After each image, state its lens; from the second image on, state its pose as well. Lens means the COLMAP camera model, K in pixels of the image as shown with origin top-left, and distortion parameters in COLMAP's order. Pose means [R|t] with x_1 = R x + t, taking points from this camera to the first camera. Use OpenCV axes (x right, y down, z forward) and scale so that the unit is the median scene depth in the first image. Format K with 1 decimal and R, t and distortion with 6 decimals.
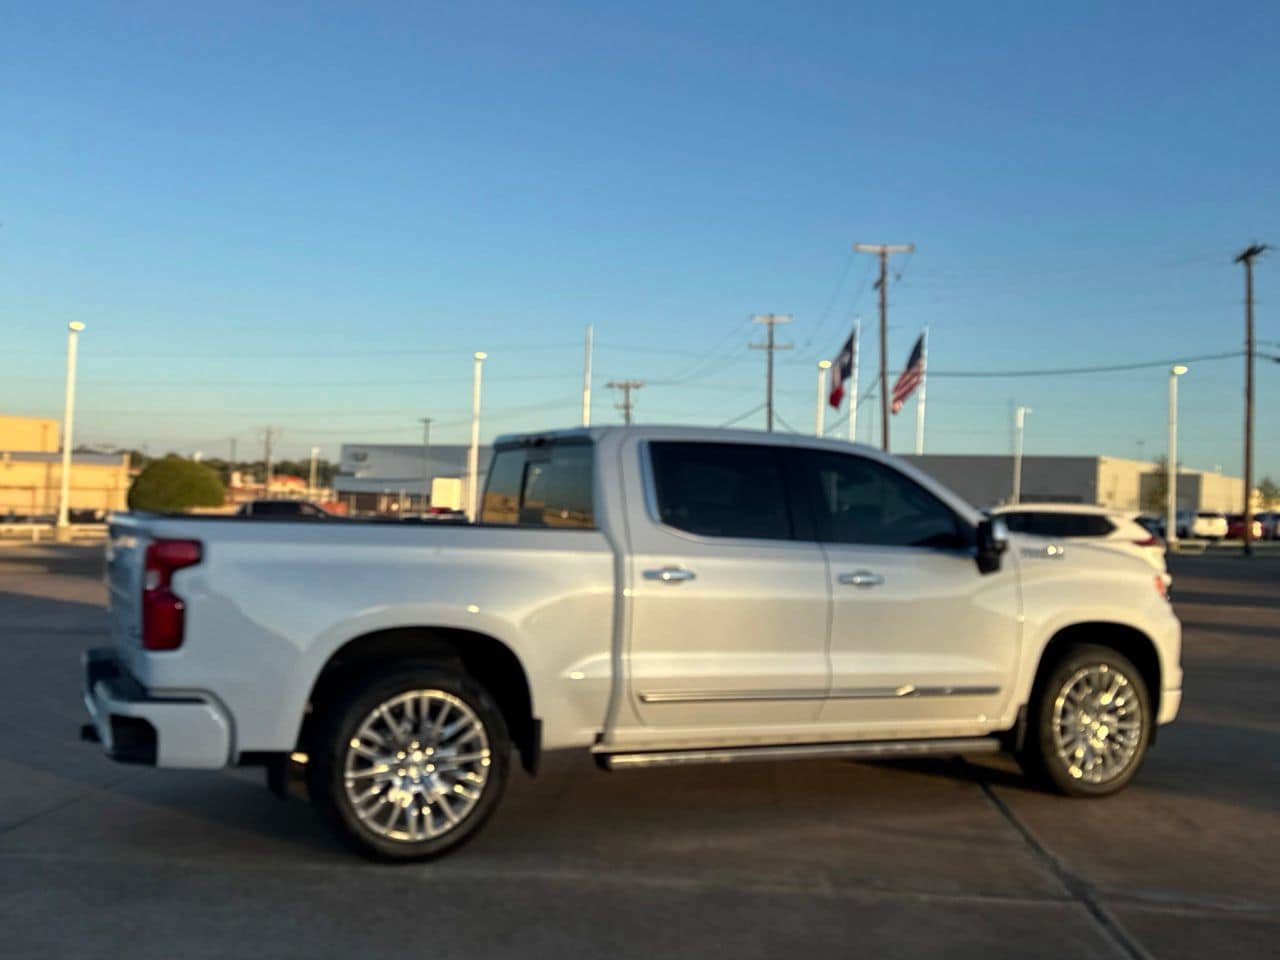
lens RADIAL K [[1444.3, 0, 608.5], [0, 1444.3, 467.3], [0, 0, 1]] dist [0.096740, 0.000000]
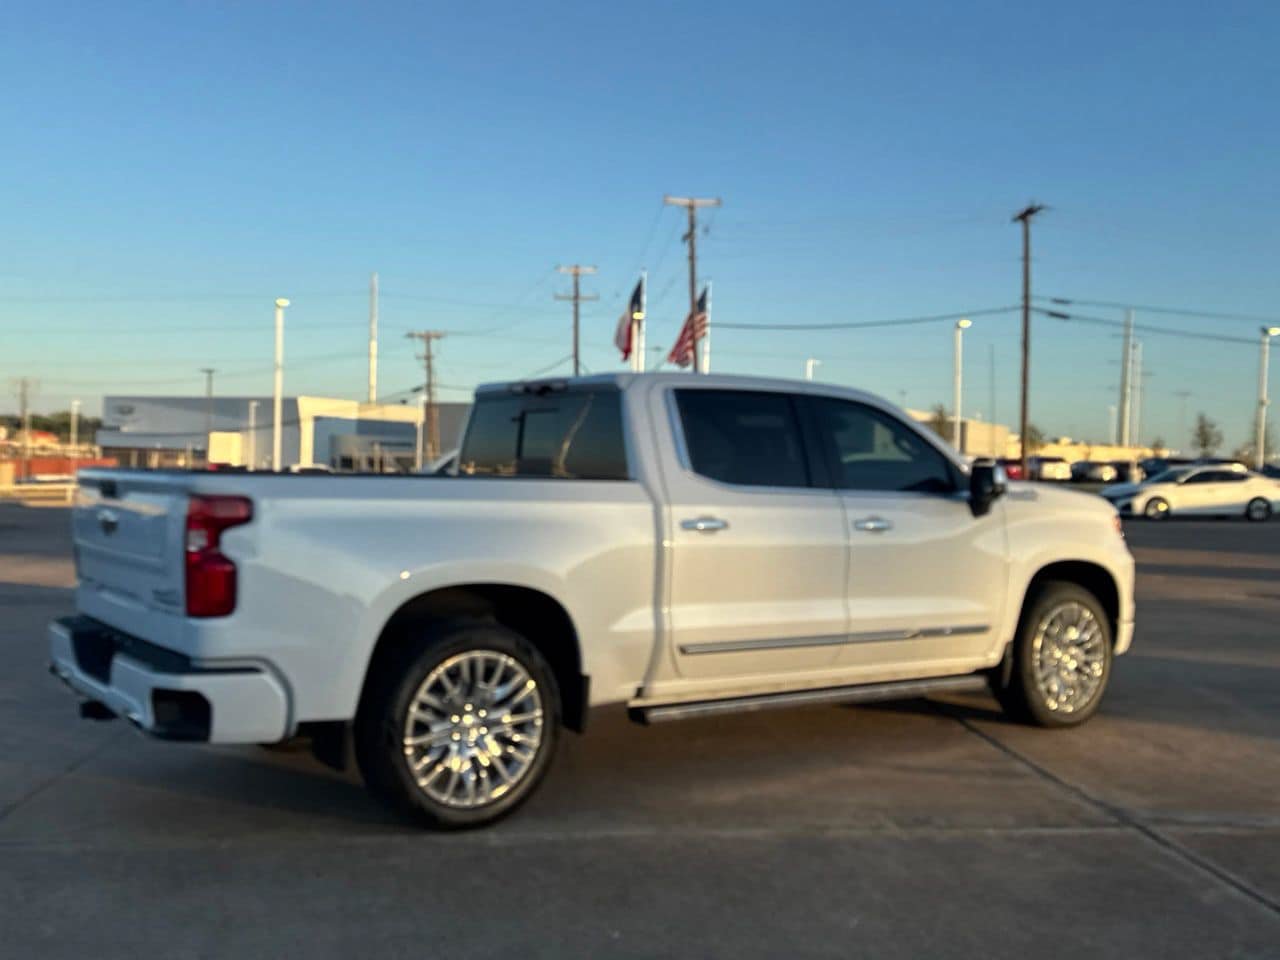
lens RADIAL K [[1444.3, 0, 643.1], [0, 1444.3, 477.8], [0, 0, 1]] dist [0.096740, 0.000000]
pose [[0.982033, -0.015017, 0.188110, -0.177492], [0.007452, 0.999137, 0.040856, 0.002361], [-0.188562, -0.038720, 0.981298, 0.045025]]
